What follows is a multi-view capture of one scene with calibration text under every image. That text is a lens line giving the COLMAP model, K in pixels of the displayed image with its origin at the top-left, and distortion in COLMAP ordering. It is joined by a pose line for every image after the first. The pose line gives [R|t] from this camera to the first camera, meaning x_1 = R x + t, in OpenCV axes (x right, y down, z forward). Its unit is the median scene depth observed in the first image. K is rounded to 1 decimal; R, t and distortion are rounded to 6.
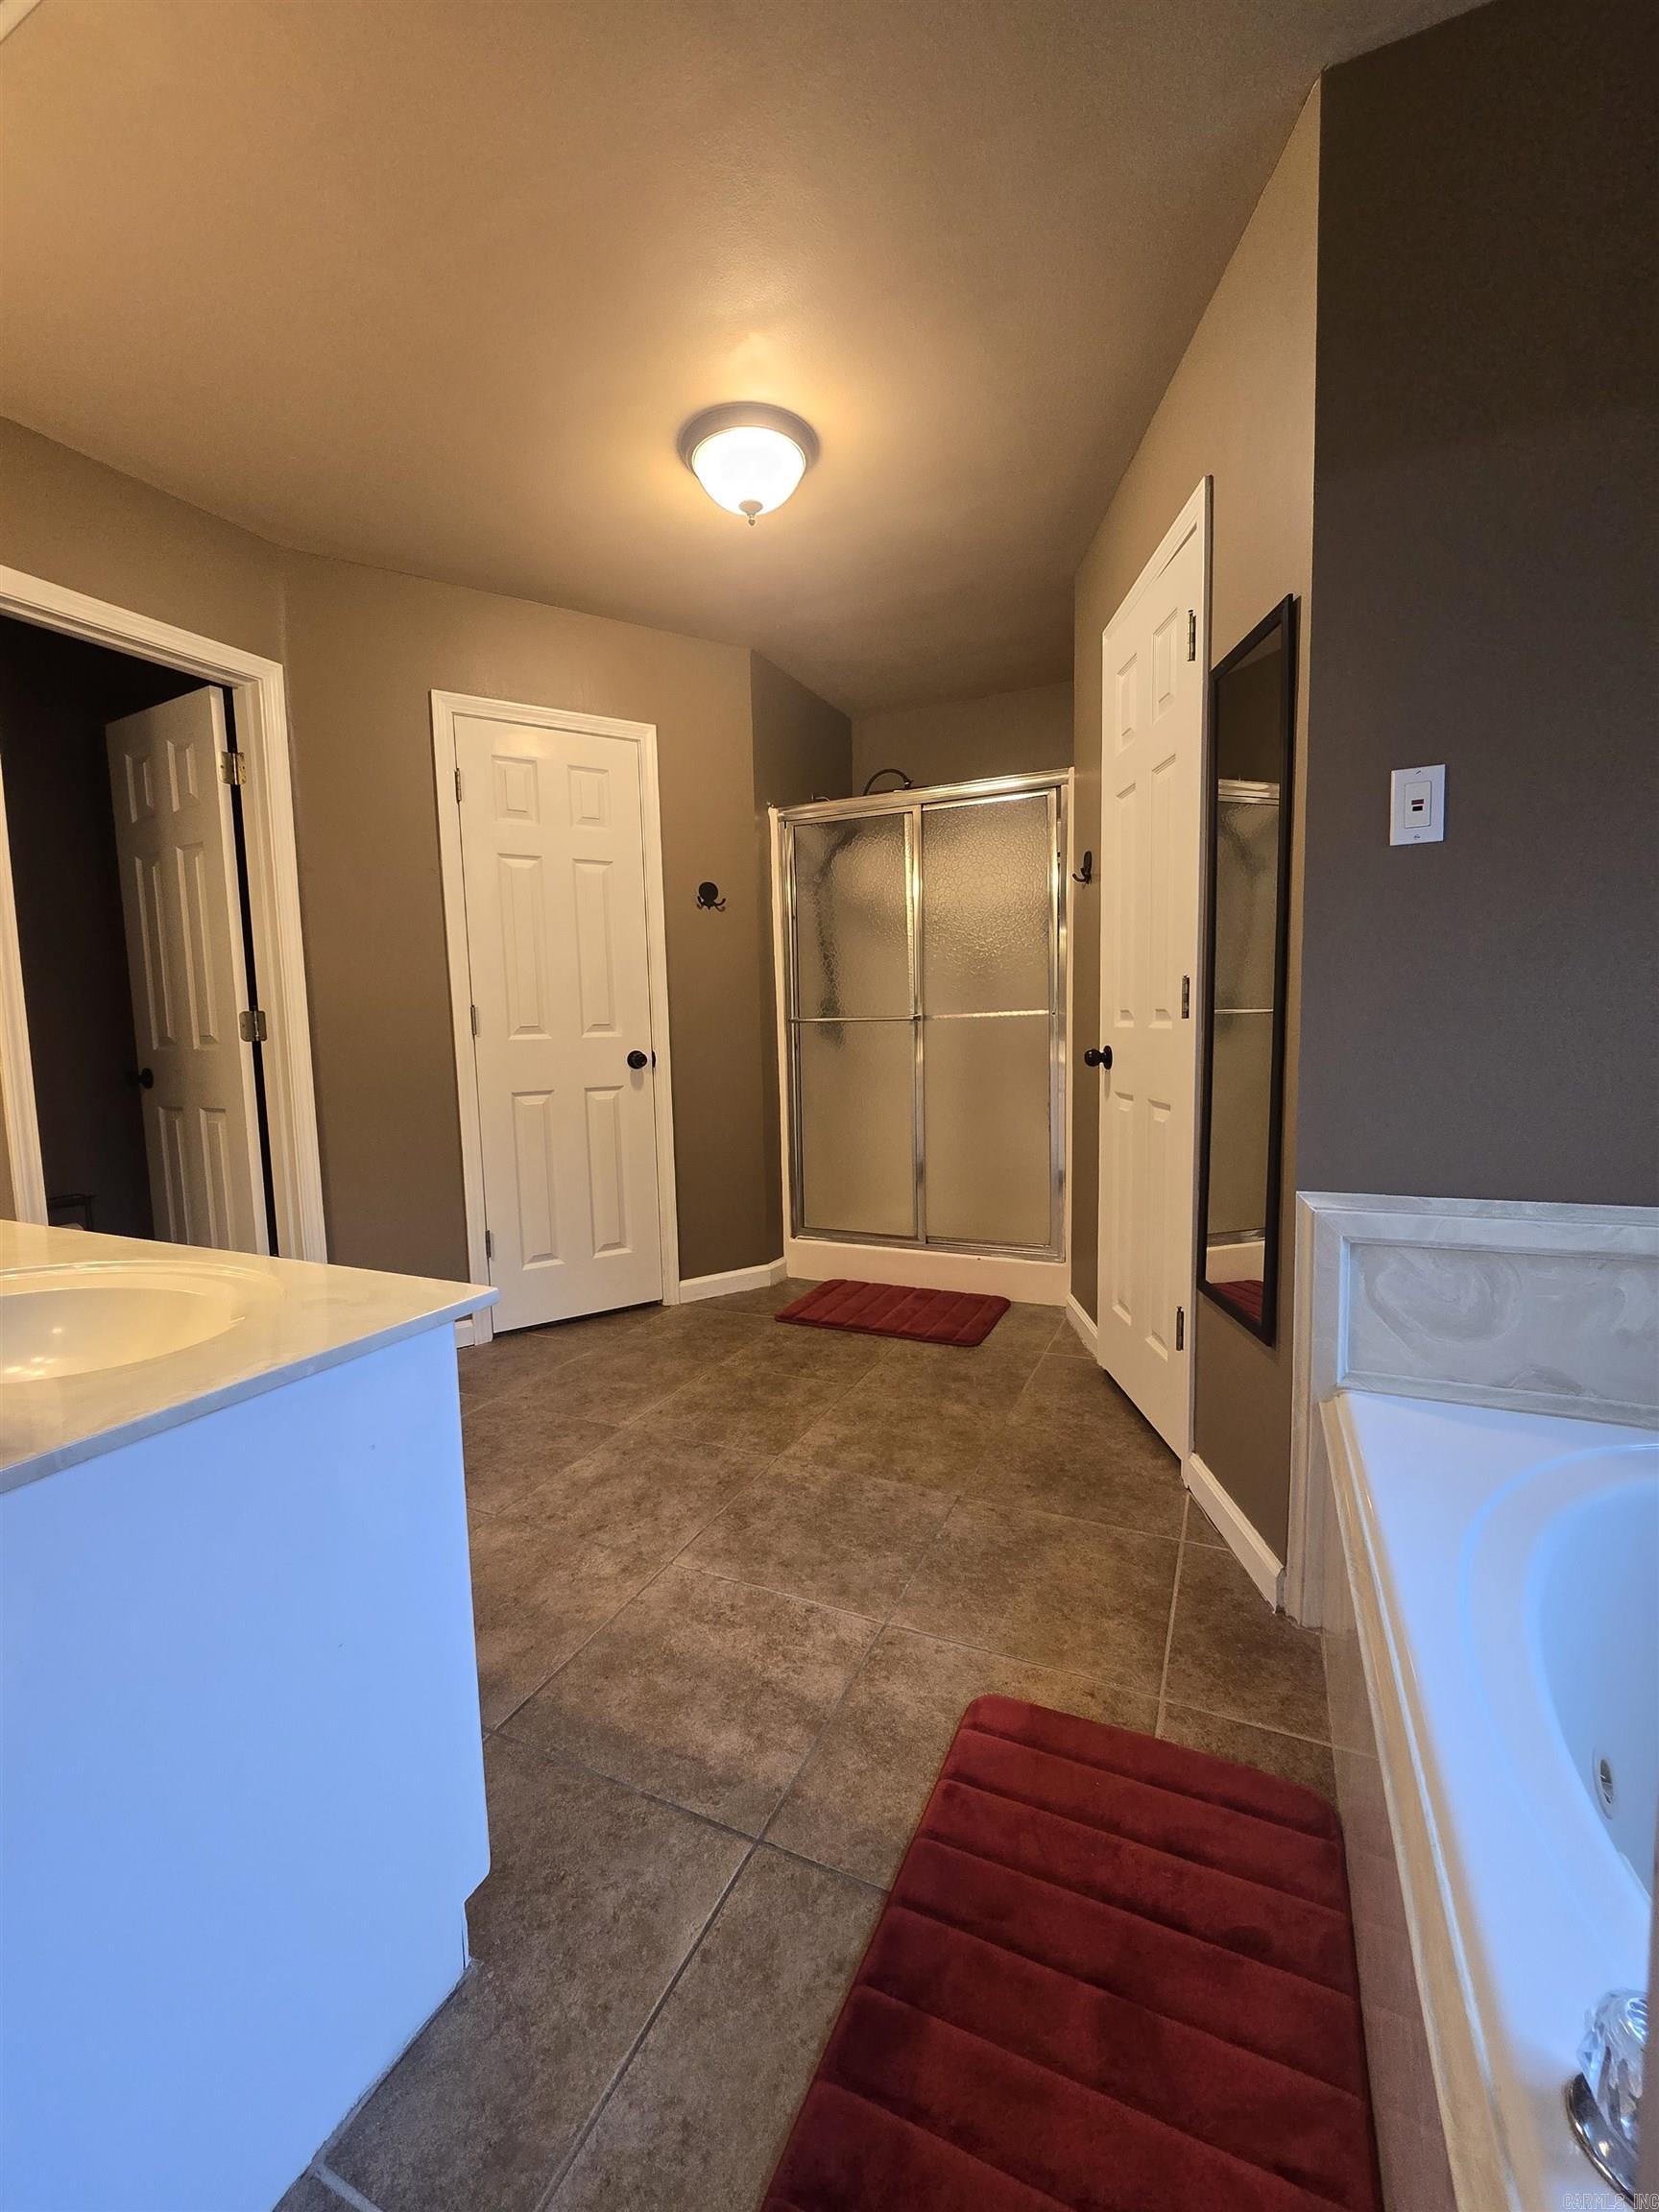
lens RADIAL K [[902.6, 0, 831.9], [0, 902.6, 1103.4], [0, 0, 1]] dist [0.005952, 0.000068]
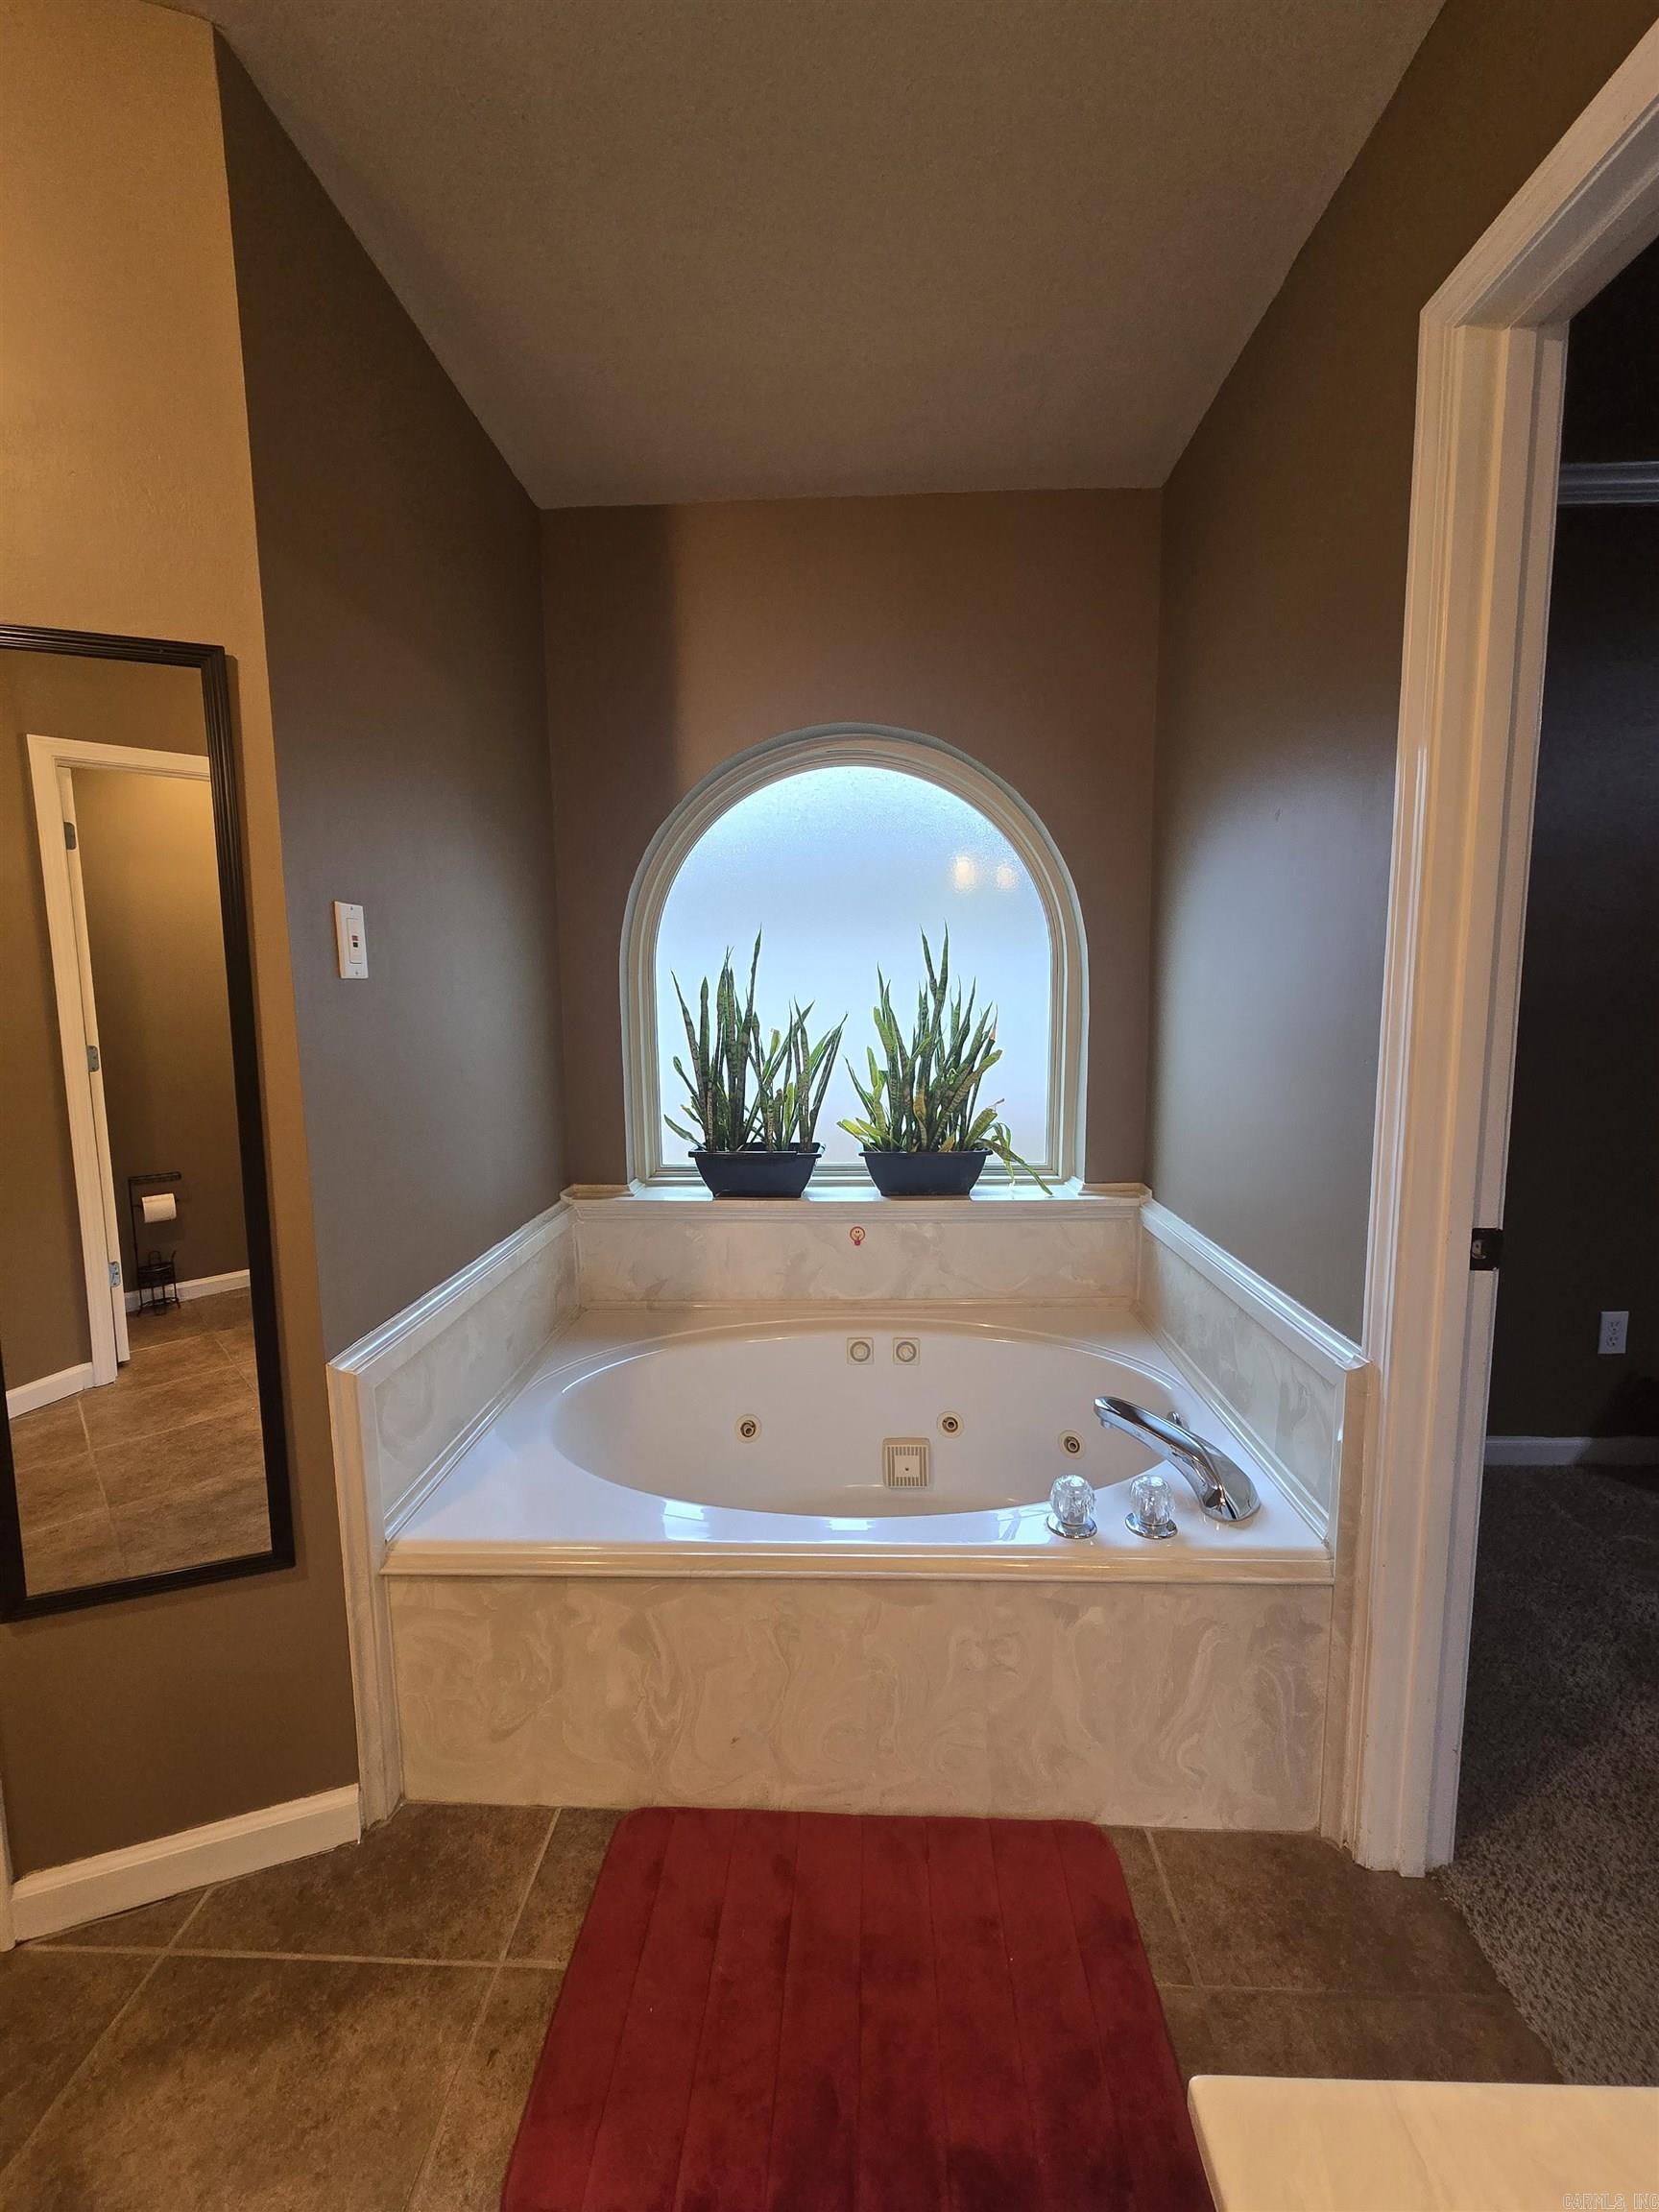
lens RADIAL K [[902.6, 0, 830.7], [0, 902.6, 1104.0], [0, 0, 1]] dist [0.005952, 0.000068]
pose [[-0.382803, -0.082305, 0.920156, -0.380406], [0.102570, 0.986079, 0.130873, -0.180330], [-0.918118, 0.144479, -0.369032, 0.718937]]
